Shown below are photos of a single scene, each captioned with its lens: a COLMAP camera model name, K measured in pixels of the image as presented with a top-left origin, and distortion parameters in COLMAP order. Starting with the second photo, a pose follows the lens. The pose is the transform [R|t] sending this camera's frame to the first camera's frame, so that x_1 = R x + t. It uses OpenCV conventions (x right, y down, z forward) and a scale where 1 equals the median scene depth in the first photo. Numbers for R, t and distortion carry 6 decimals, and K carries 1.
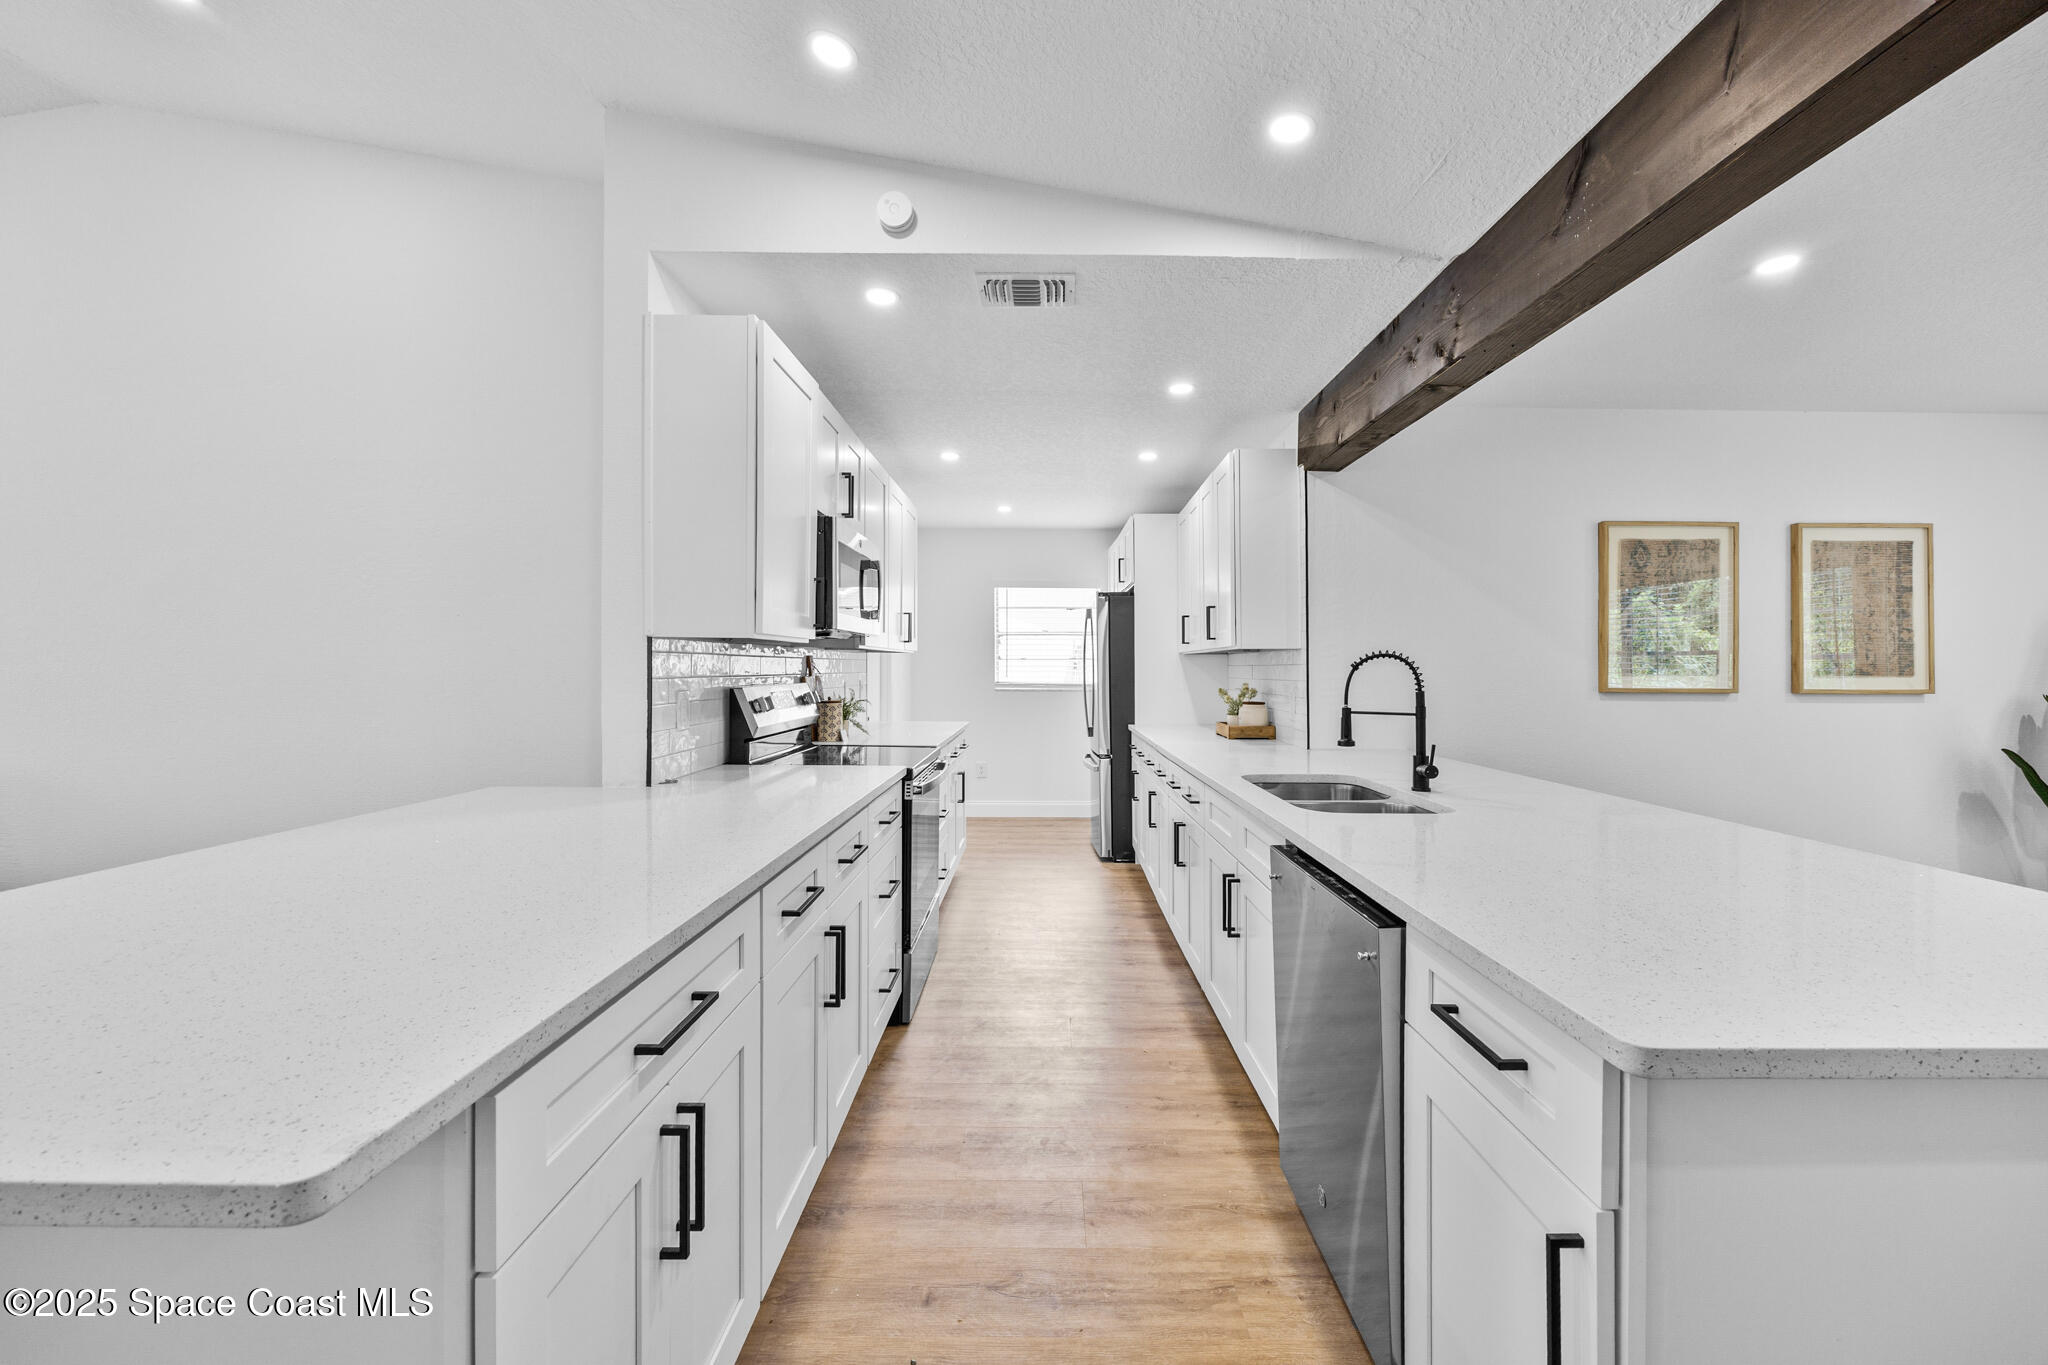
lens RADIAL K [[797.0, 0, 1037.6], [0, 797.0, 683.2], [0, 0, 1]] dist [-0.002013, -0.000054]
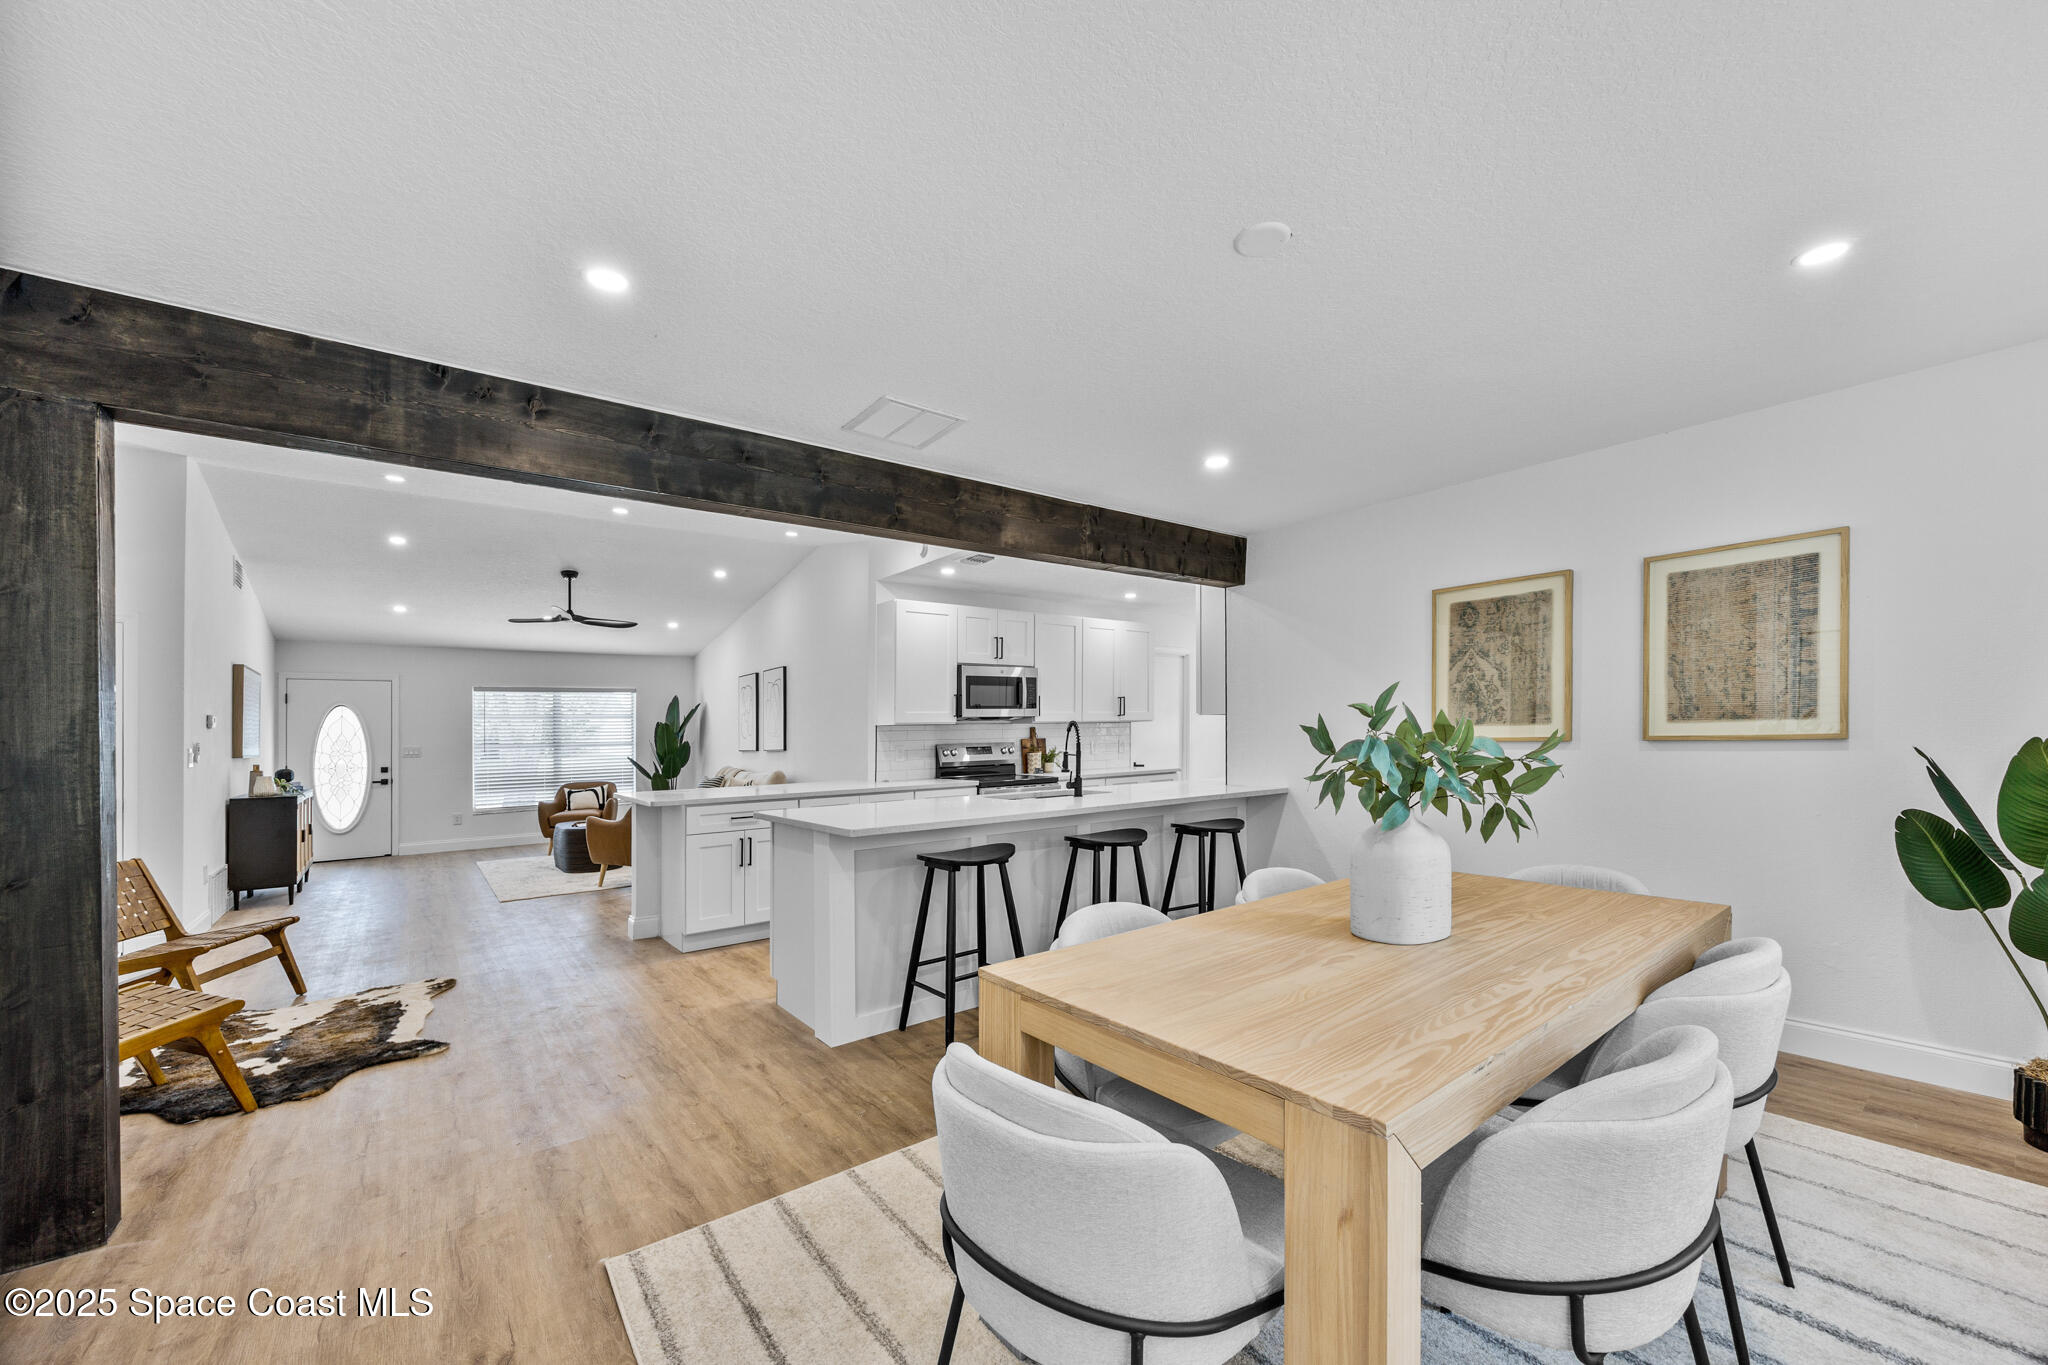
lens RADIAL K [[797.0, 0, 1019.5], [0, 797.0, 723.6], [0, 0, 1]] dist [-0.002013, -0.000054]
pose [[0.603845, -0.029692, -0.796549, 1.258088], [0.010881, 0.999520, -0.029009, 0.012335], [0.797028, 0.008850, 0.603878, -0.151762]]
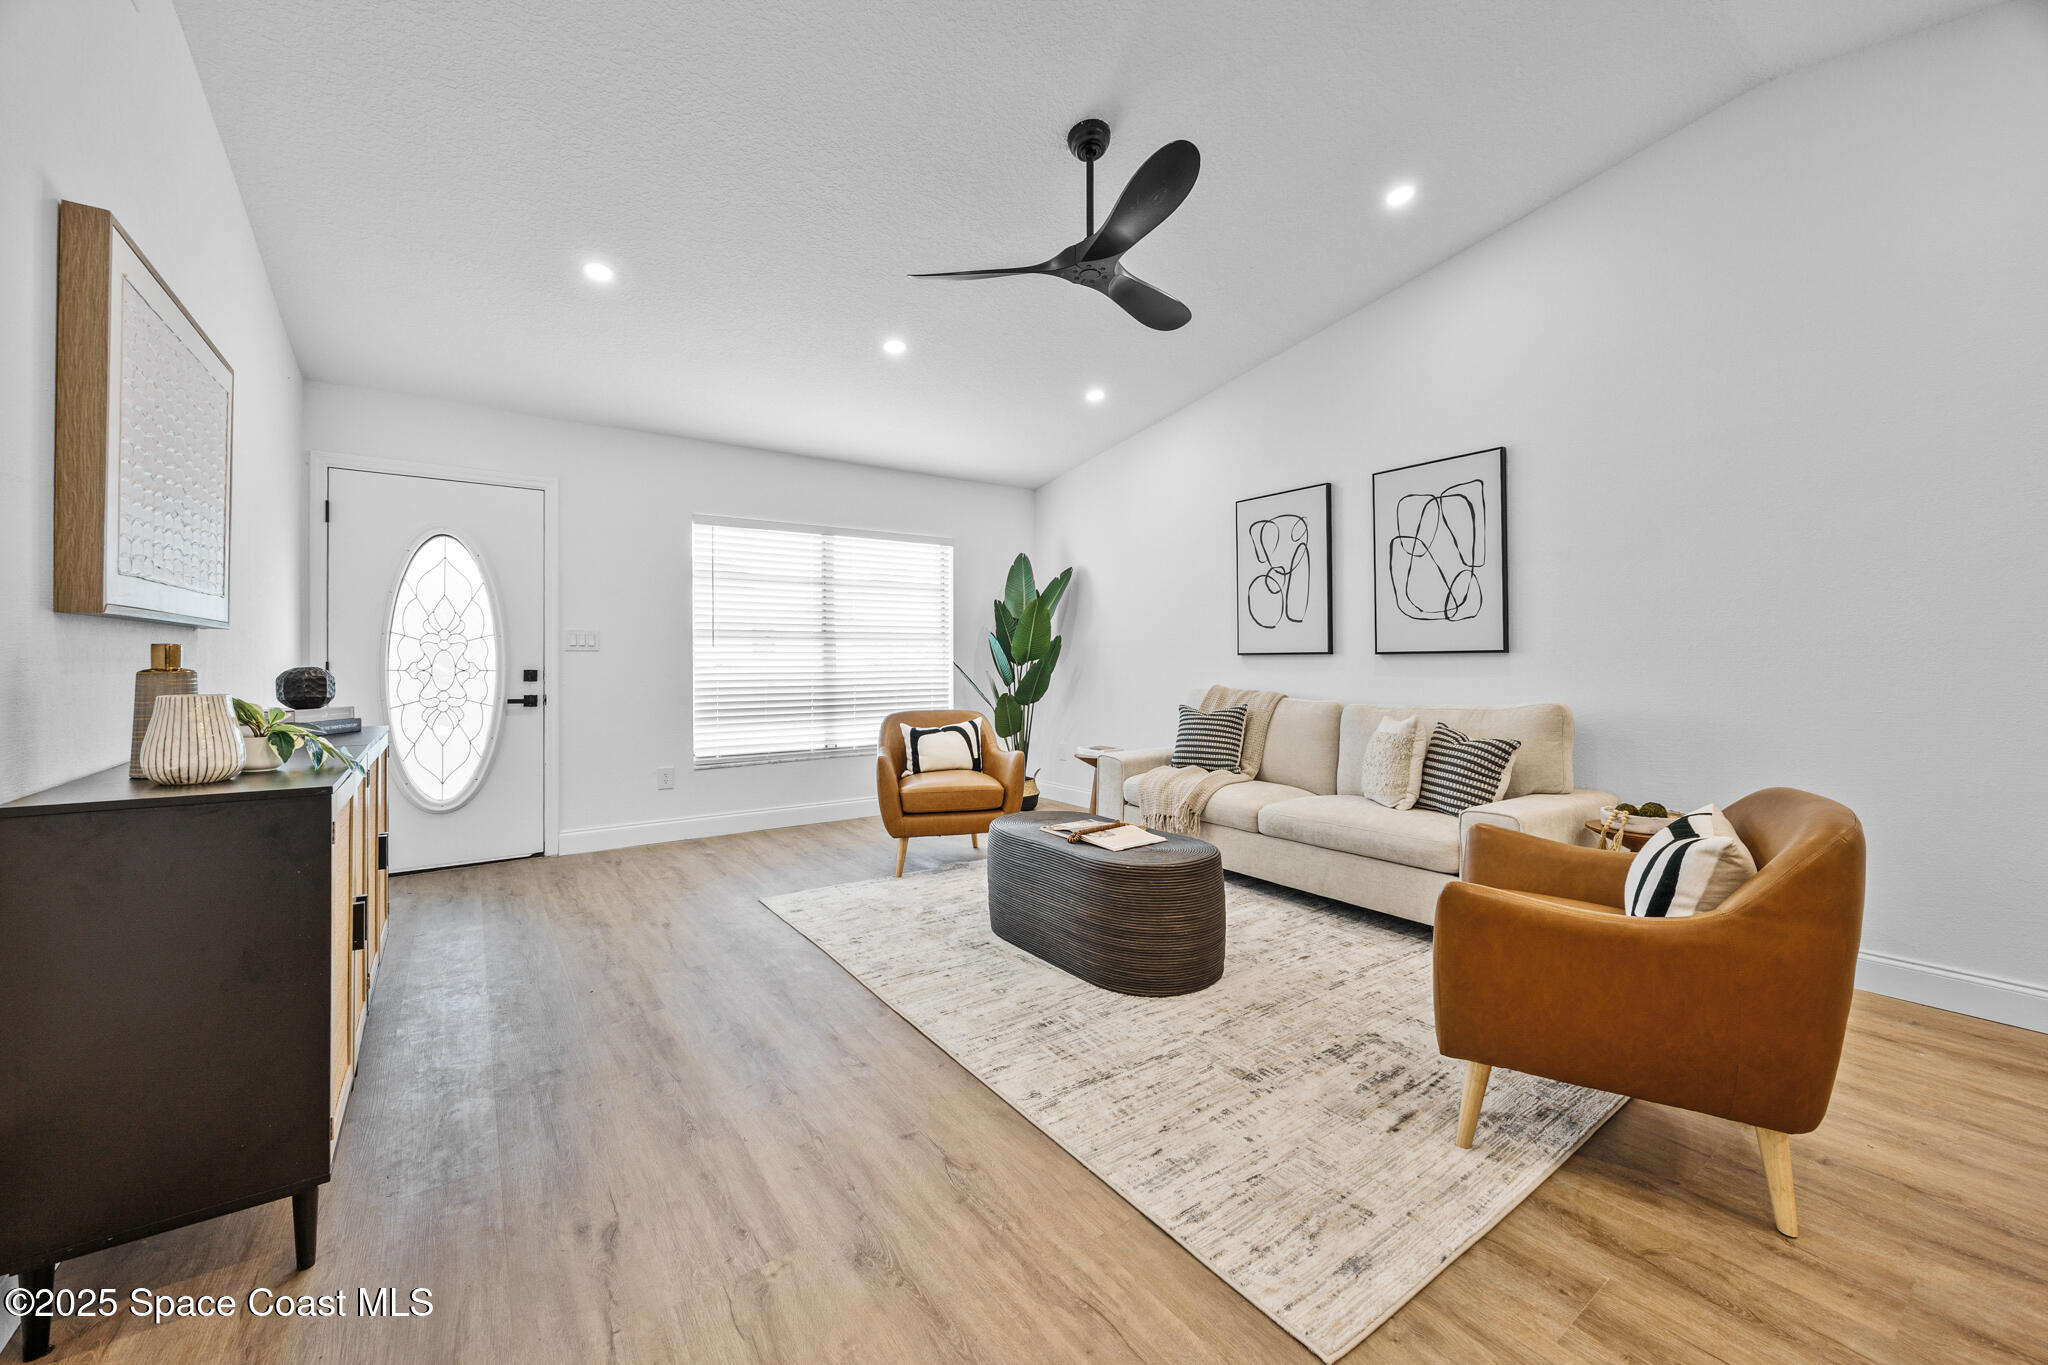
lens RADIAL K [[797.0, 0, 1030.0], [0, 797.0, 665.5], [0, 0, 1]] dist [-0.002013, -0.000054]
pose [[0.570510, 0.007385, -0.821257, -0.722616], [-0.012789, 0.999918, 0.000107, 0.041417], [0.821191, 0.010442, 0.570558, -0.311374]]
